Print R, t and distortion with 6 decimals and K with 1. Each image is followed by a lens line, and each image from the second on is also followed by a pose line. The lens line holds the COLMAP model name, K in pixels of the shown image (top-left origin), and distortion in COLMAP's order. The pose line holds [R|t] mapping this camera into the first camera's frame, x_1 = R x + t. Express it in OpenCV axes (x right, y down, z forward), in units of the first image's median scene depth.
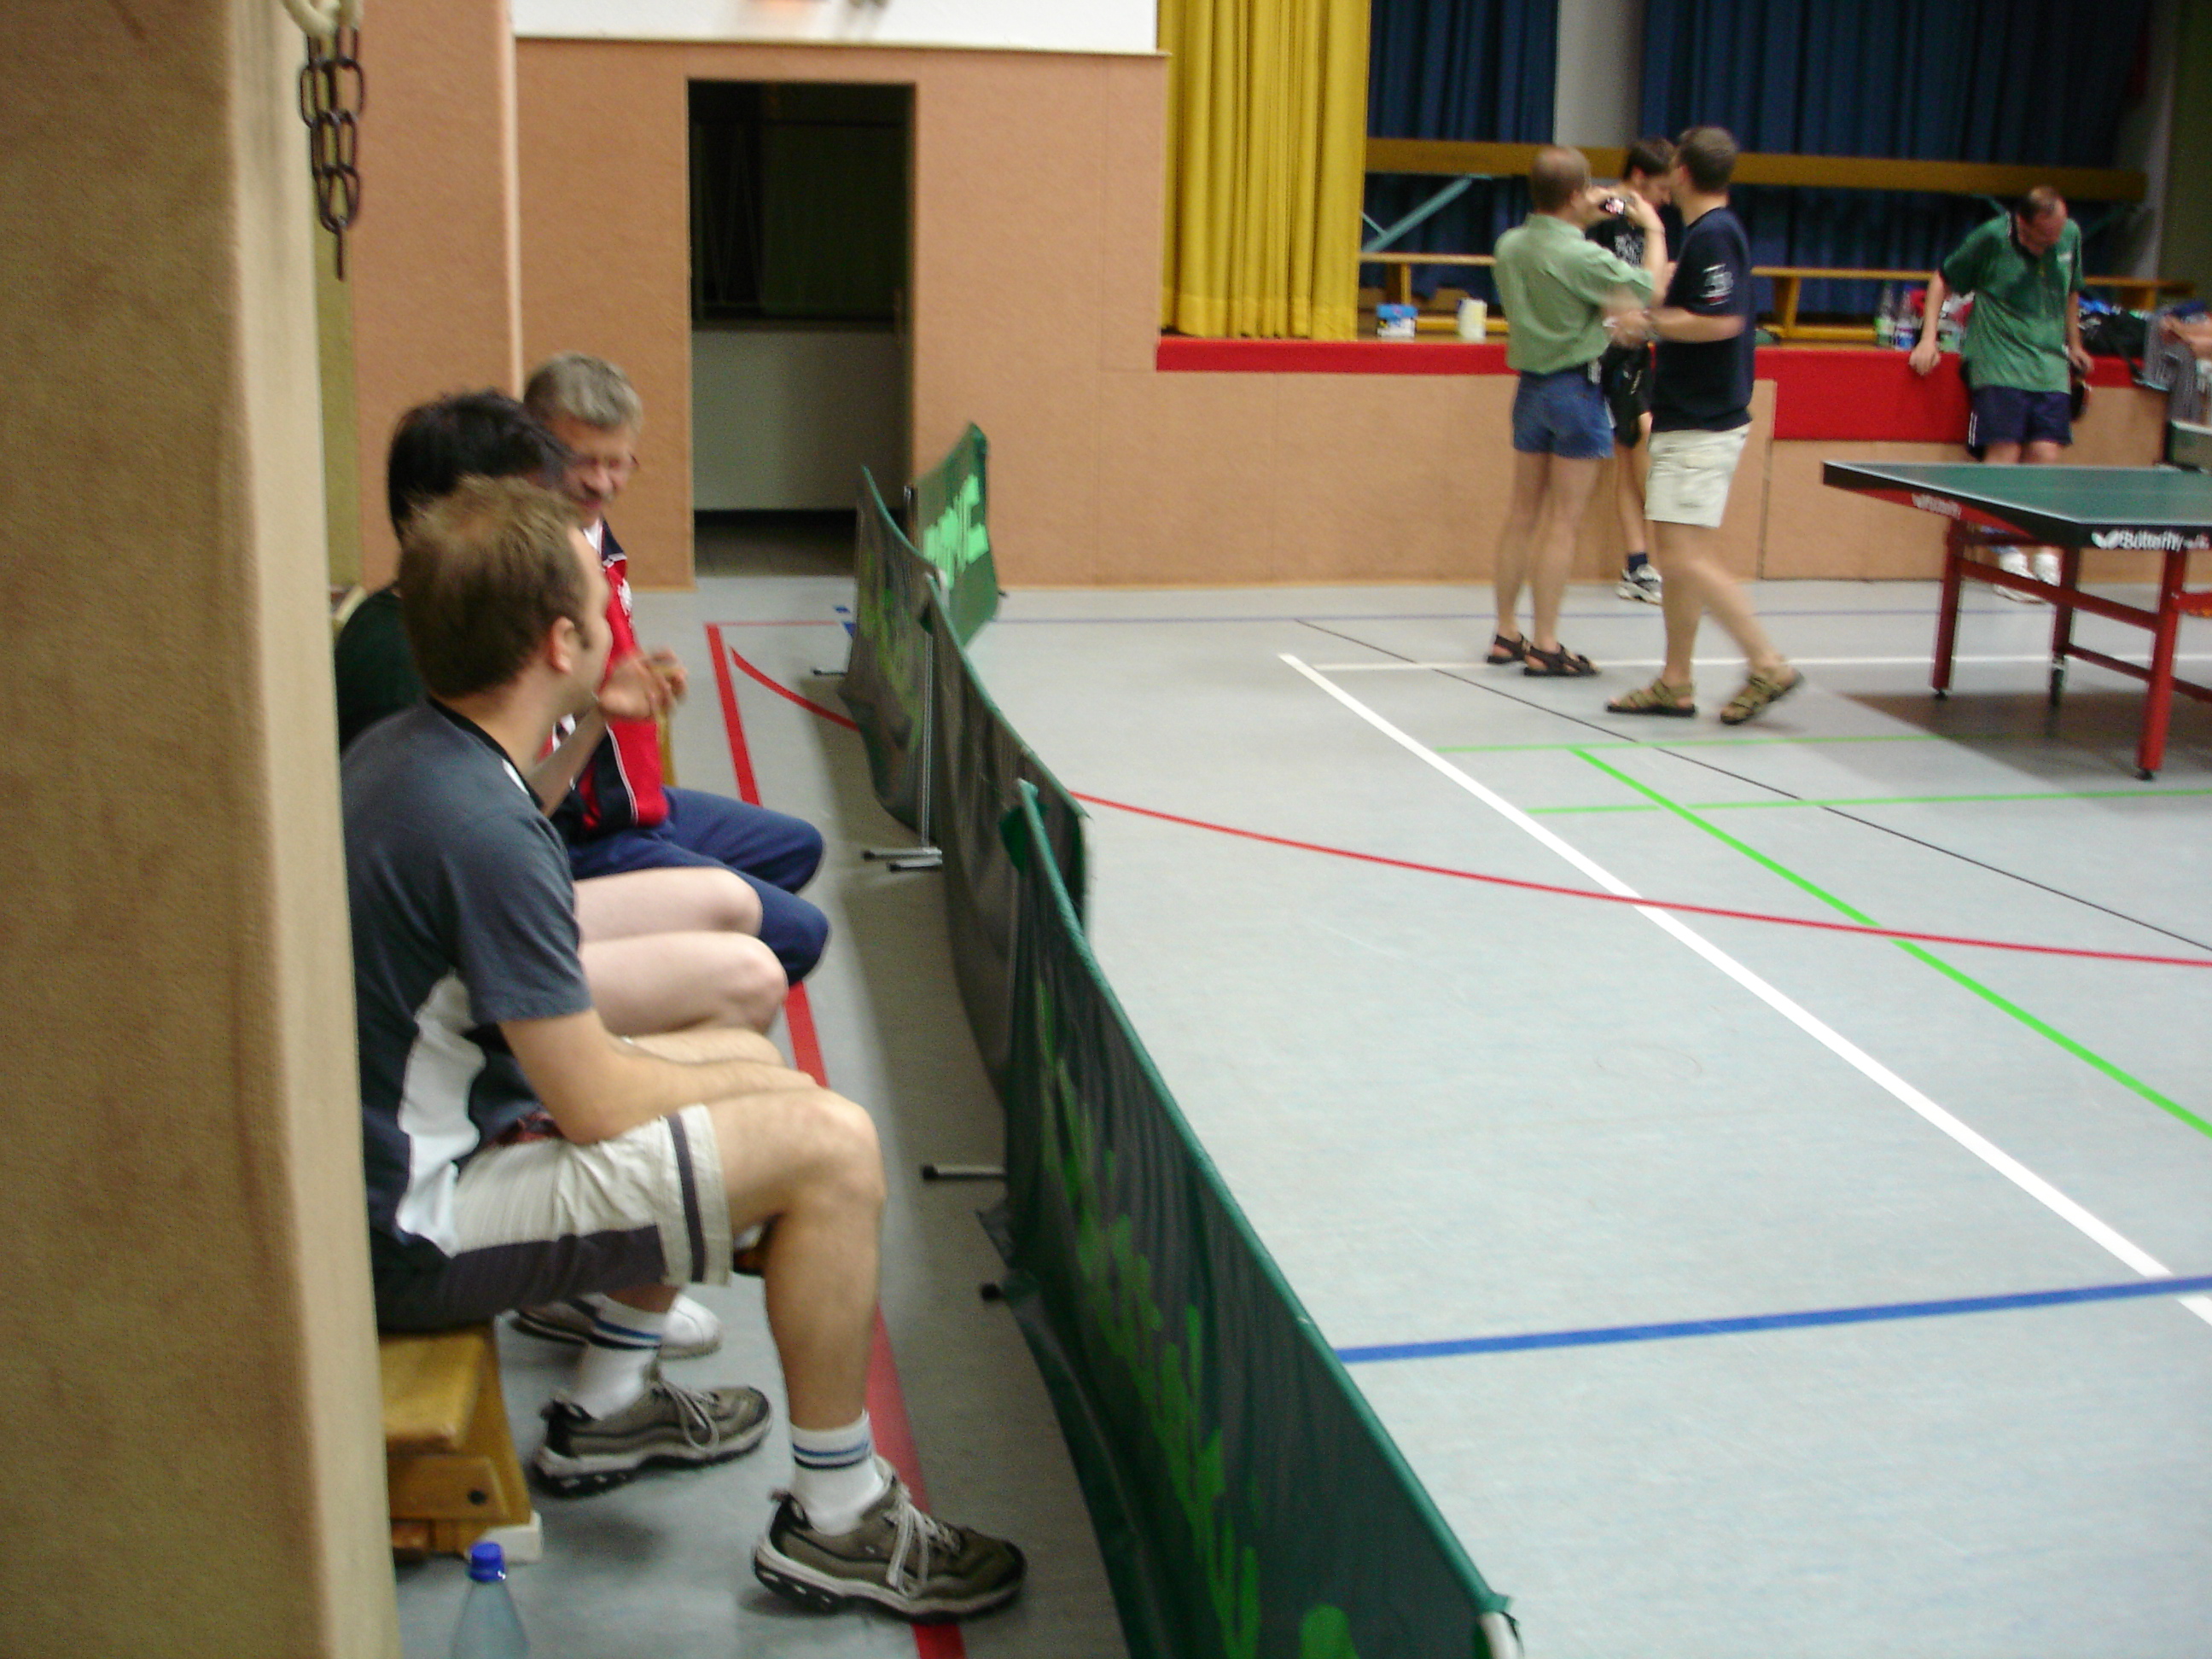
lens RADIAL K [[2574.2, 0, 1106.0], [0, 2574.2, 829.5], [0, 0, 1]] dist [-0.055991, -0.156117]
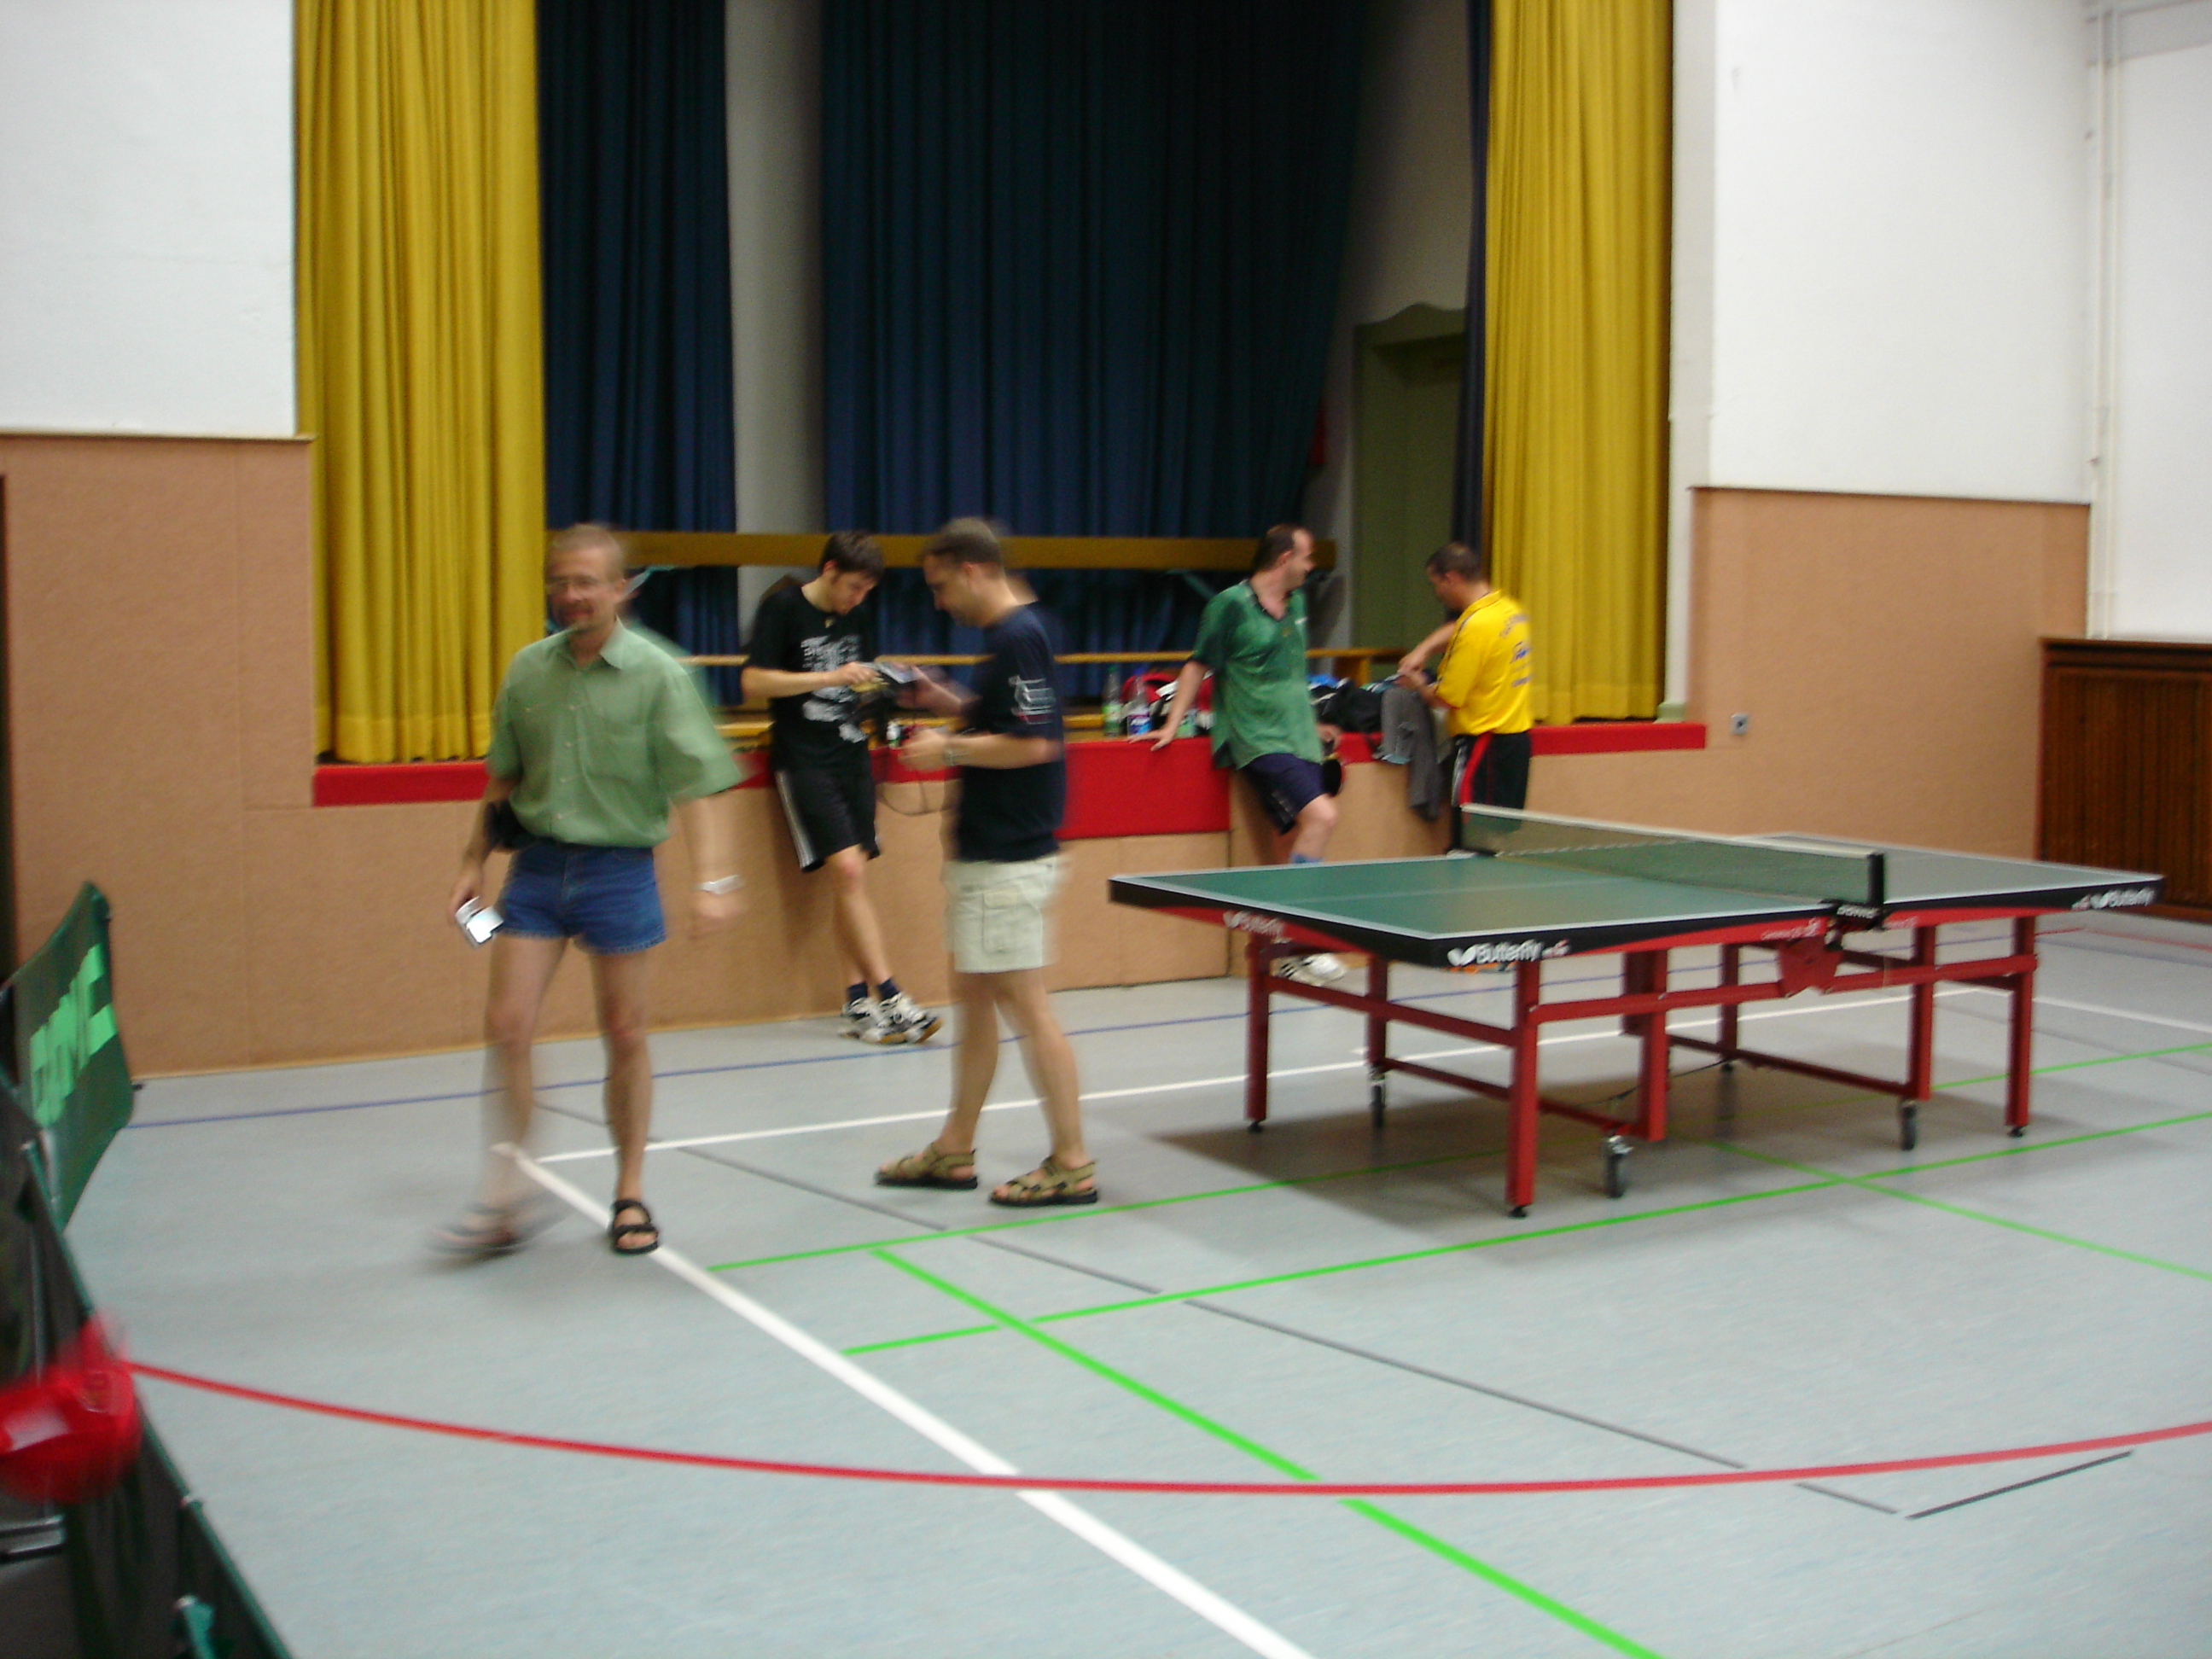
lens RADIAL K [[2574.2, 0, 1106.0], [0, 2574.2, 829.5], [0, 0, 1]] dist [-0.055991, -0.156117]
pose [[0.946178, -0.051400, 0.319540, -0.003717], [0.097561, 0.986680, -0.130172, -0.042822], [-0.308593, 0.154341, 0.938589, 0.157661]]
